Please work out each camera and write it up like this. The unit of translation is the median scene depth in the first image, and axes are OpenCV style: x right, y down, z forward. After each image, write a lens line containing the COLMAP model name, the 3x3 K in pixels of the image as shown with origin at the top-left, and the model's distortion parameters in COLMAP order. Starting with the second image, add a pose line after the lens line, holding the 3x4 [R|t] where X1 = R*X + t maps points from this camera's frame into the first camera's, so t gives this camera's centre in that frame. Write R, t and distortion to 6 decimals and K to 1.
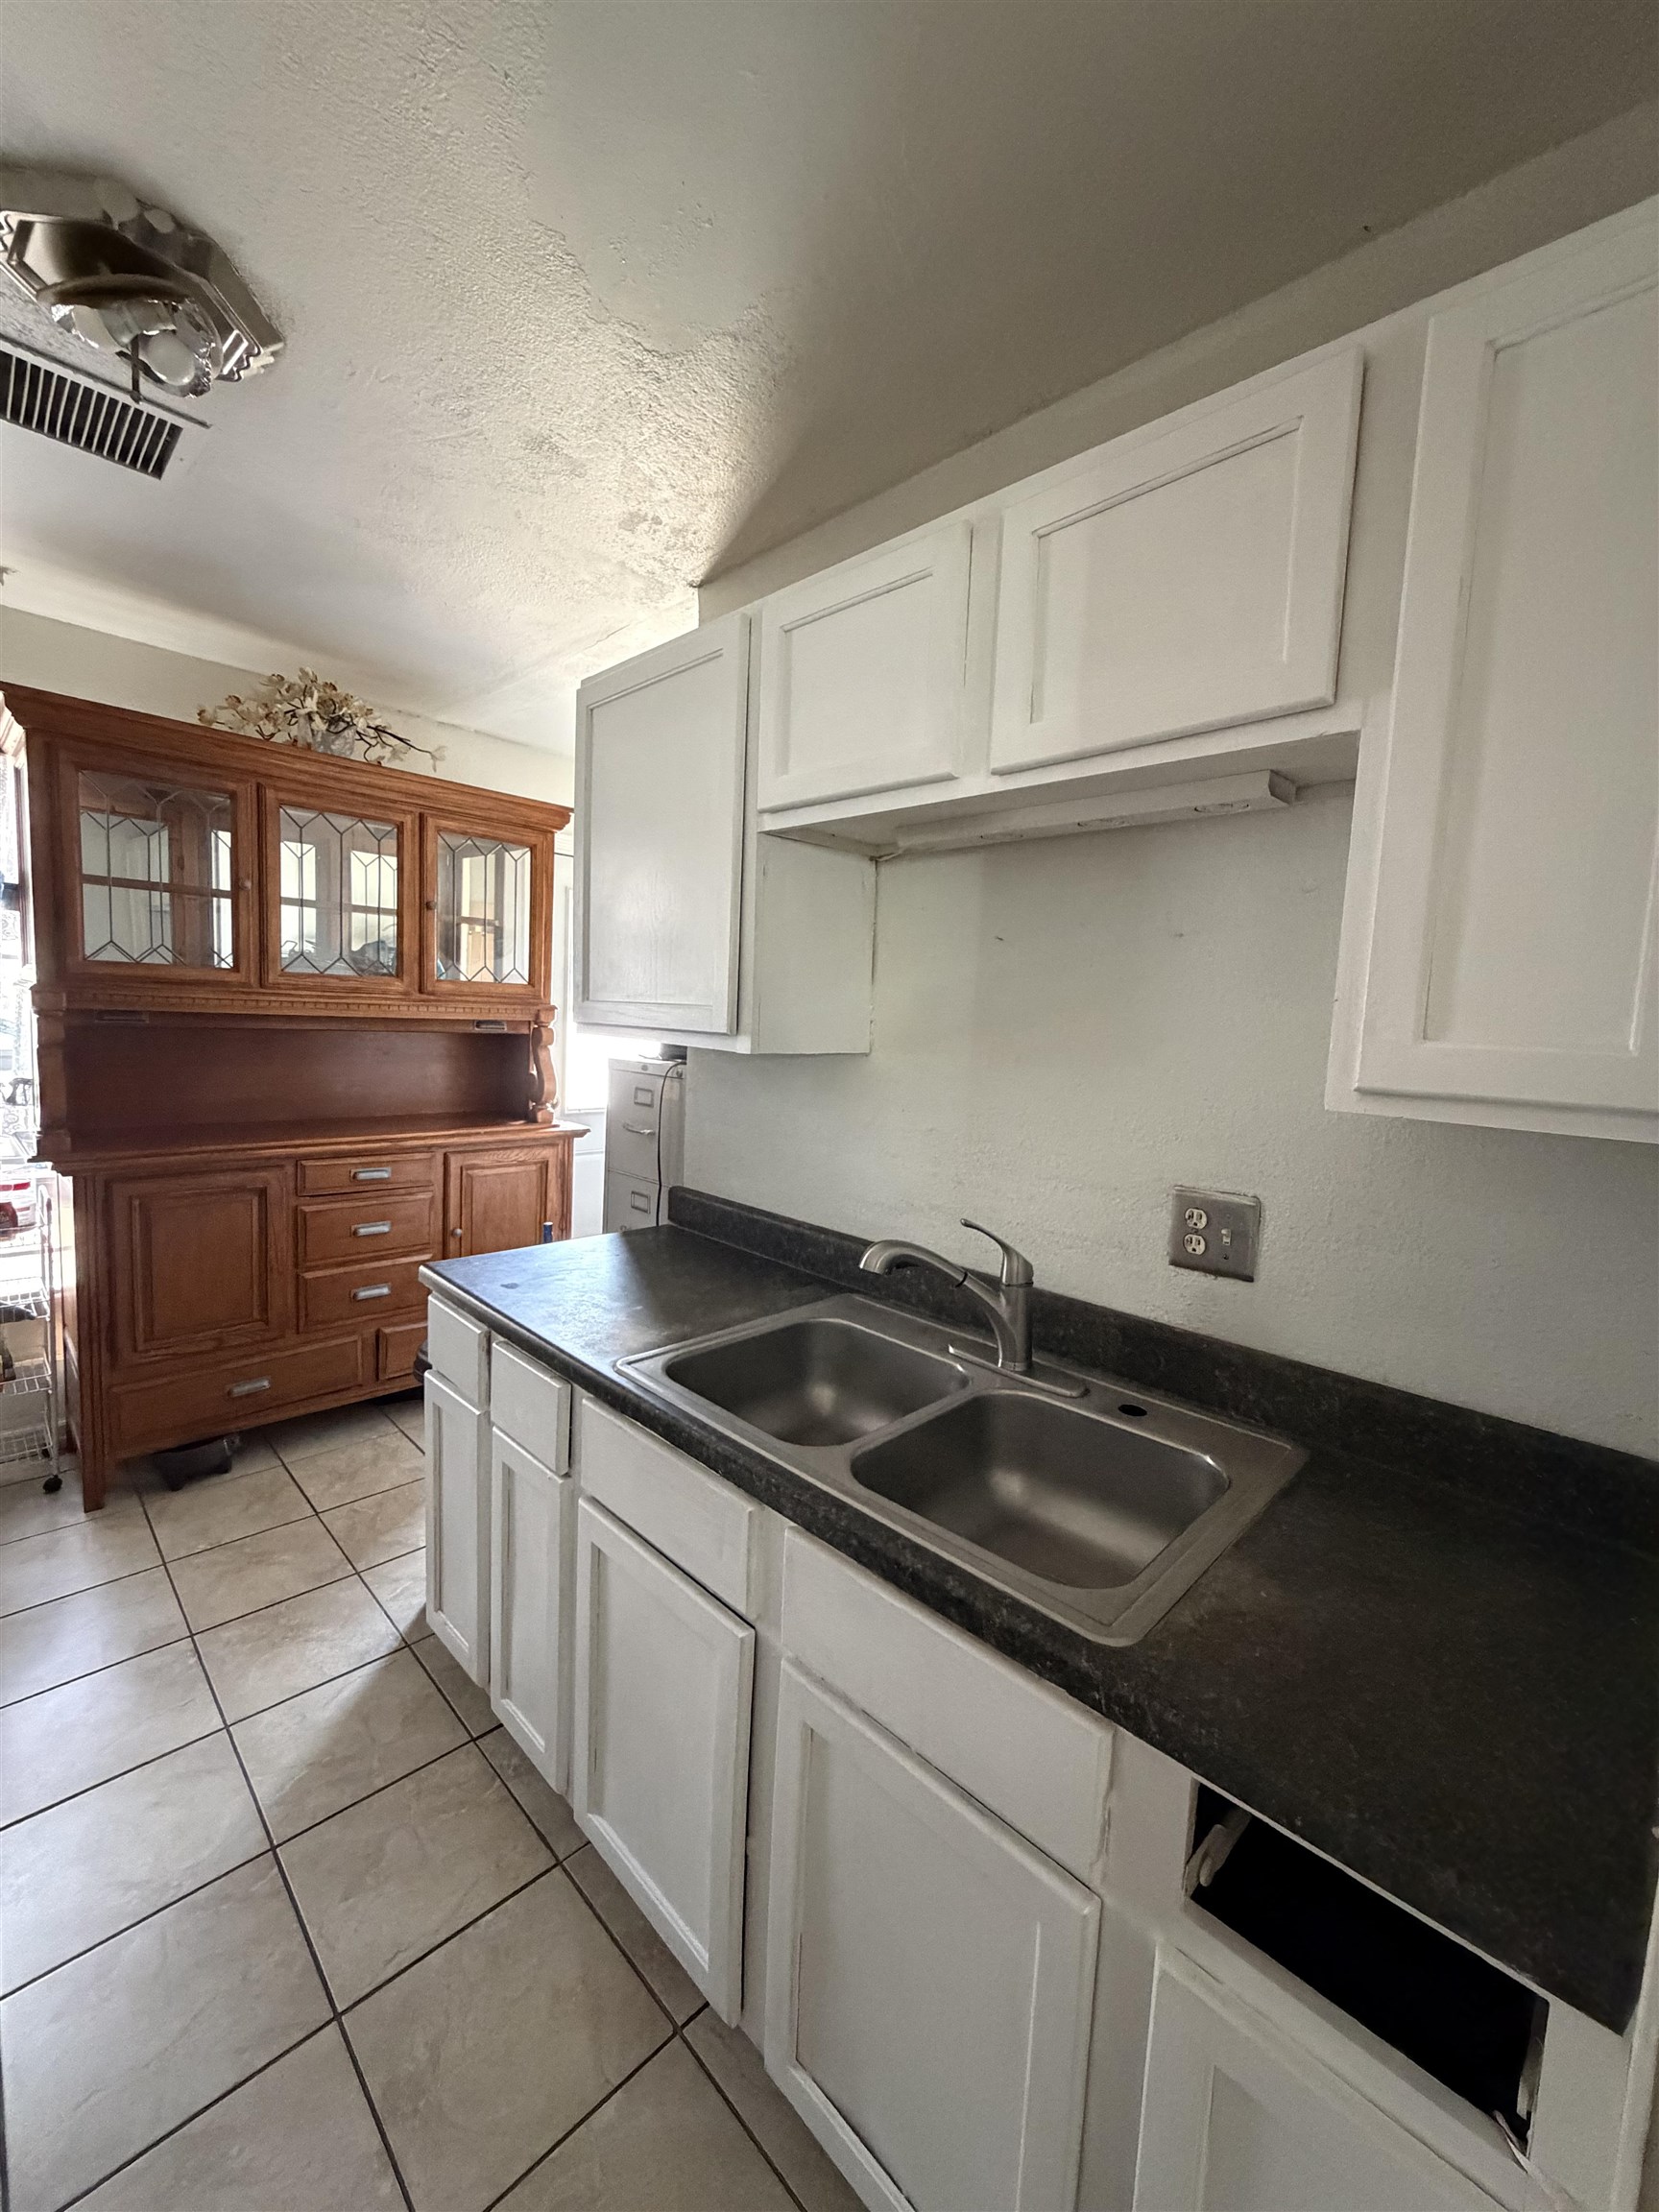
lens RADIAL K [[883.6, 0, 826.5], [0, 883.6, 1101.9], [0, 0, 1]] dist [0.000190, -0.000015]
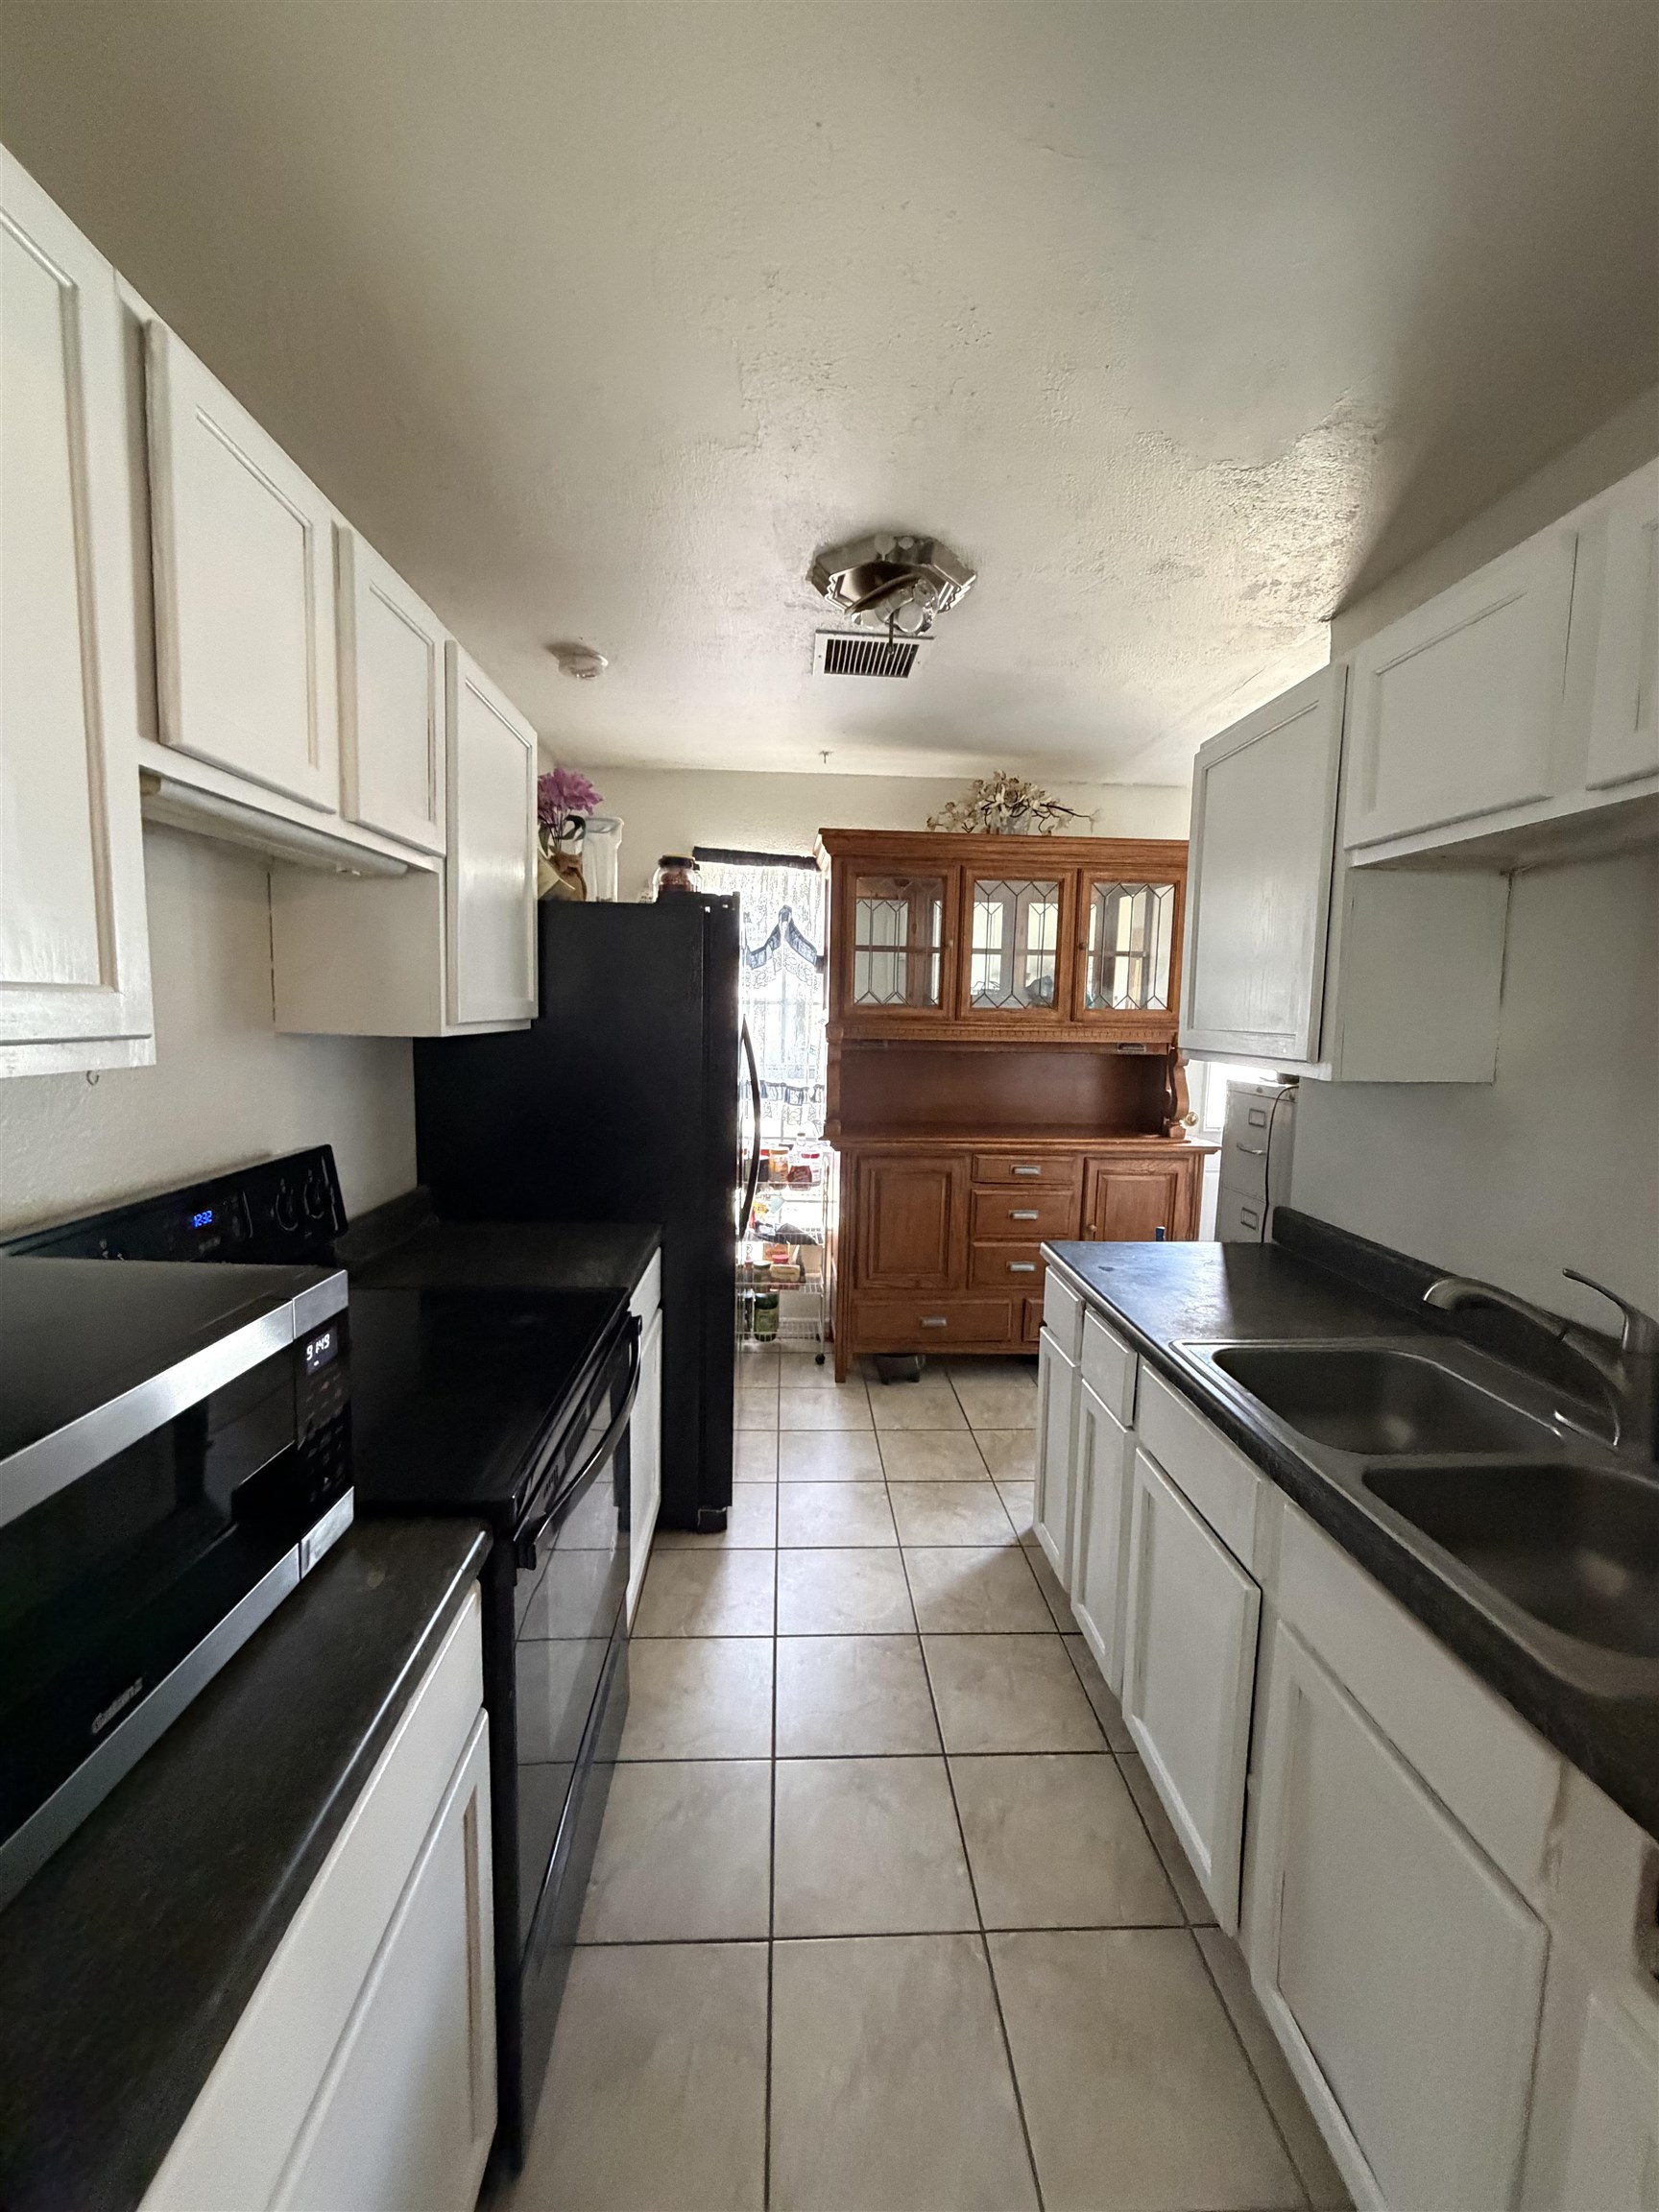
lens RADIAL K [[883.6, 0, 826.5], [0, 883.6, 1101.9], [0, 0, 1]] dist [0.000190, -0.000015]
pose [[0.740884, 0.039217, -0.670487, 0.122050], [-0.050708, 0.998711, 0.002384, -0.001437], [0.669716, 0.032233, 0.741917, -0.118822]]
